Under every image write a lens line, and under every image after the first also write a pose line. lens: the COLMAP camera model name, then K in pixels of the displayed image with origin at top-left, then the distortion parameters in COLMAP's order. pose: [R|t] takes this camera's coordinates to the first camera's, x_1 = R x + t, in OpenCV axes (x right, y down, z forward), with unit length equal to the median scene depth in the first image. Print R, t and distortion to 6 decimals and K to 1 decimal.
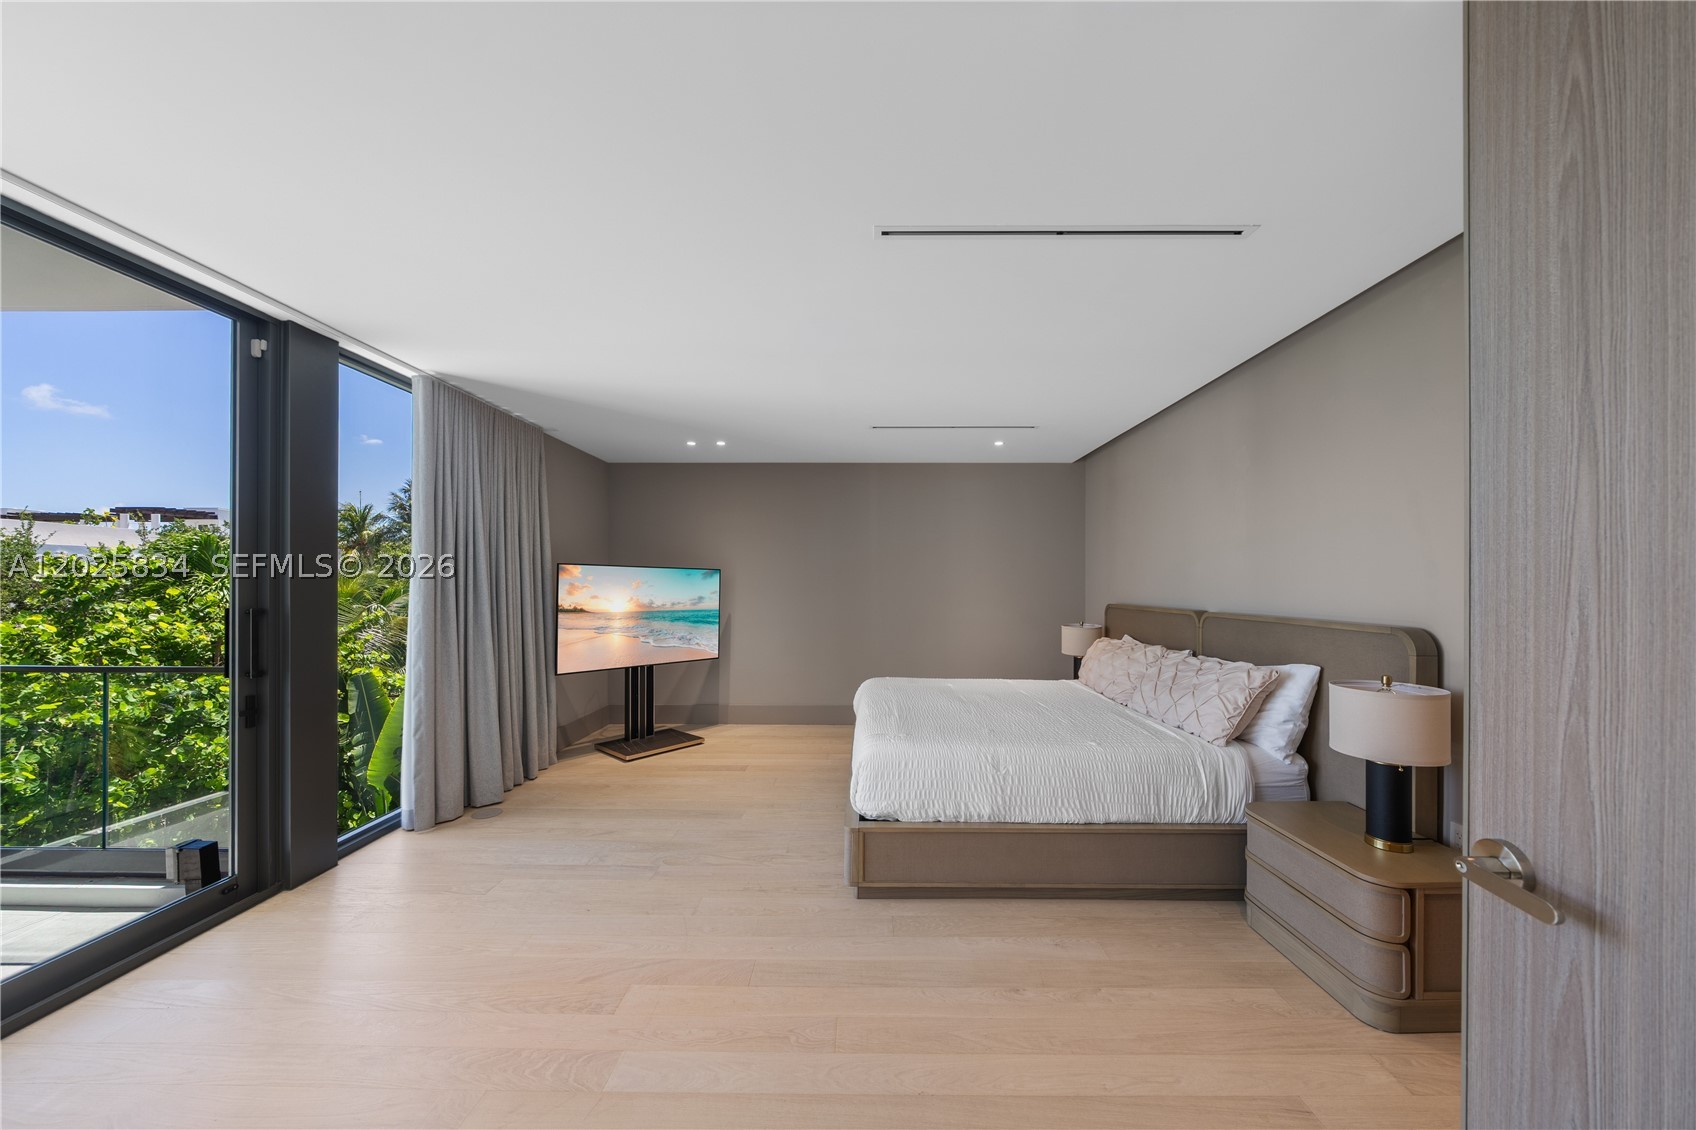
lens RADIAL K [[582.5, 0, 858.9], [0, 582.5, 567.1], [0, 0, 1]] dist [0.000864, 0.000075]
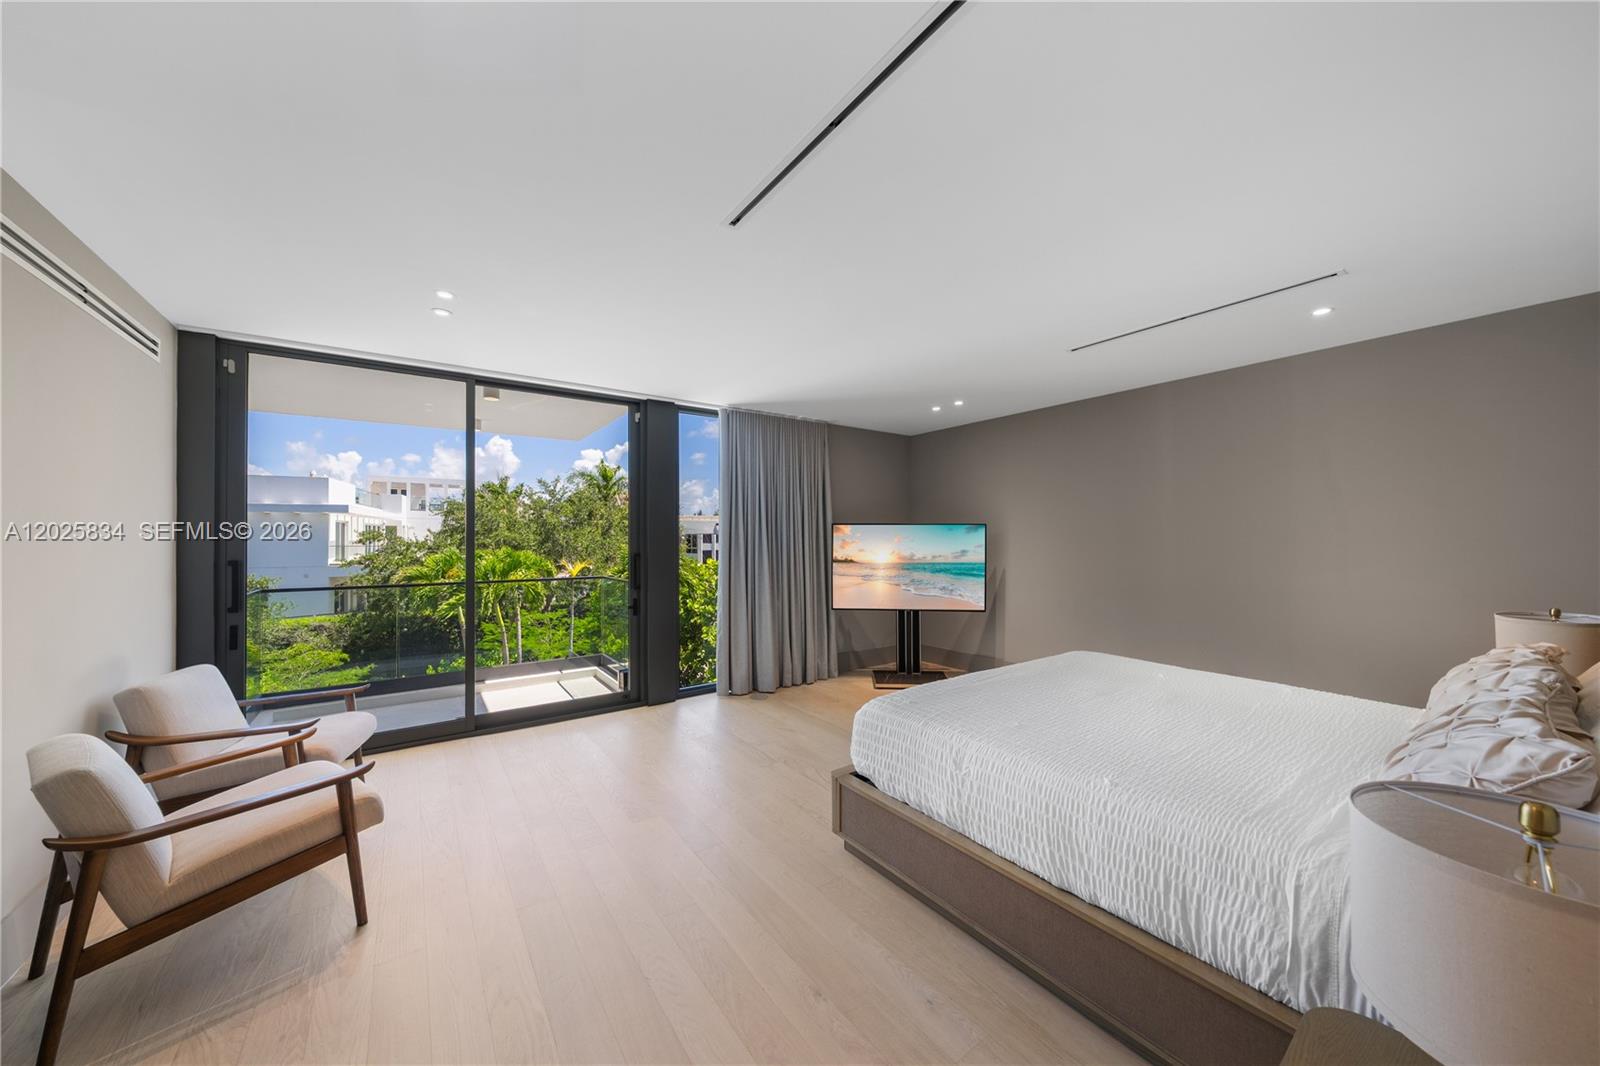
lens RADIAL K [[549.6, 0, 810.3], [0, 549.6, 535.0], [0, 0, 1]] dist [0.000864, 0.000075]
pose [[0.581785, -0.019879, -0.813100, 0.449890], [0.038417, 0.999257, 0.003057, 0.011911], [0.812435, -0.033016, 0.582117, 0.247583]]
